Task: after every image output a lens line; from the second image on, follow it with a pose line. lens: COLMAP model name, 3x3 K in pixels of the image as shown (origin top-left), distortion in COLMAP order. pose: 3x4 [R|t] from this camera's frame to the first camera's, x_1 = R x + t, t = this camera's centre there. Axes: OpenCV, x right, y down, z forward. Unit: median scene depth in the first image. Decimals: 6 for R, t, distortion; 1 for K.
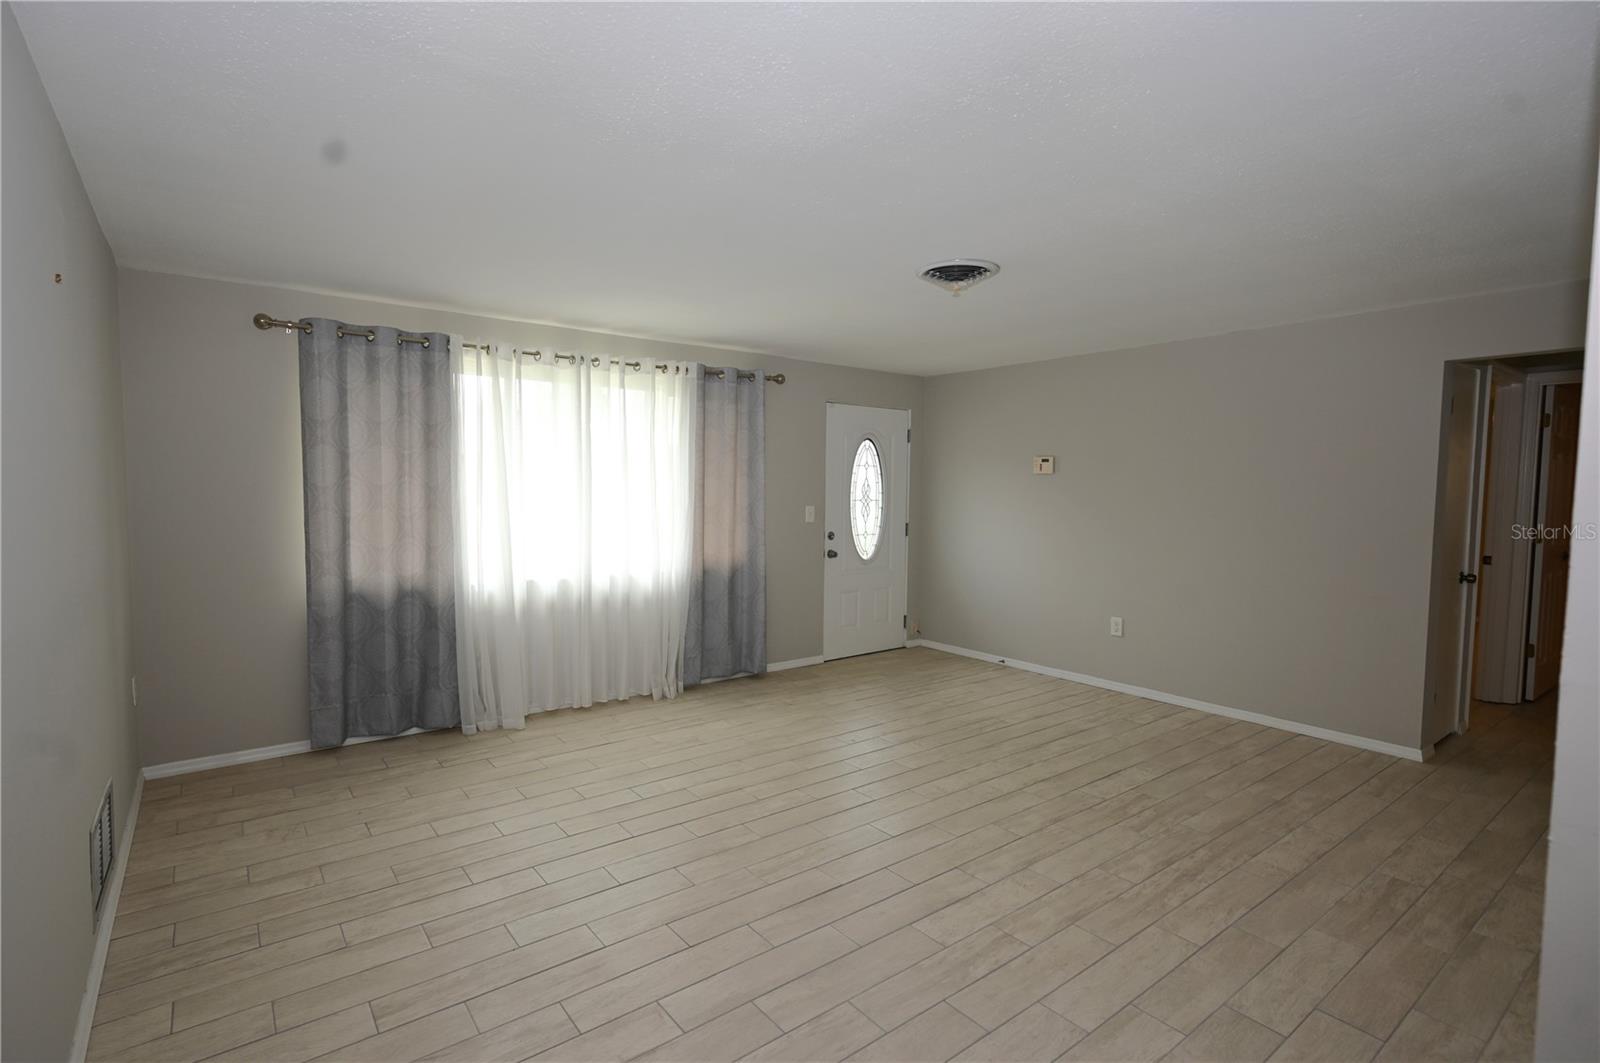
lens RADIAL K [[760.6, 0, 792.6], [0, 760.6, 528.7], [0, 0, 1]] dist [0.002554, -0.000156]
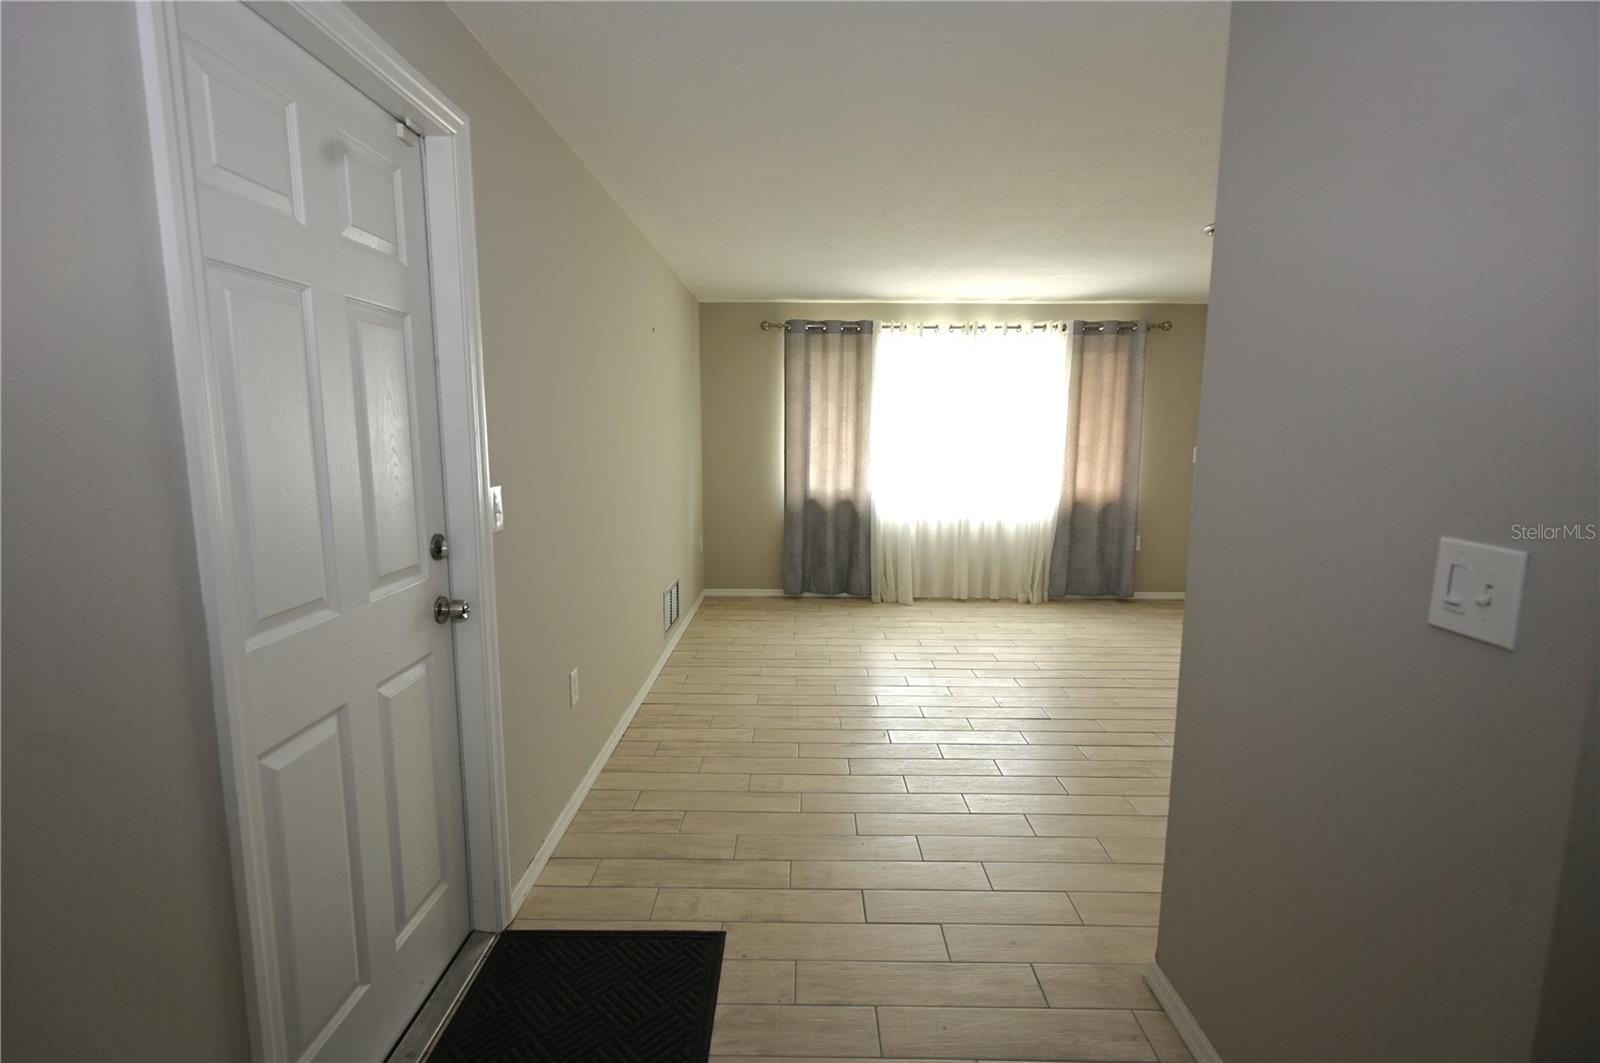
lens RADIAL K [[760.6, 0, 803.5], [0, 760.6, 532.8], [0, 0, 1]] dist [0.002554, -0.000156]
pose [[0.793887, 0.077511, -0.603104, 0.329000], [-0.032066, 0.995799, 0.085771, 0.020903], [0.607219, -0.048753, 0.793037, -0.219182]]
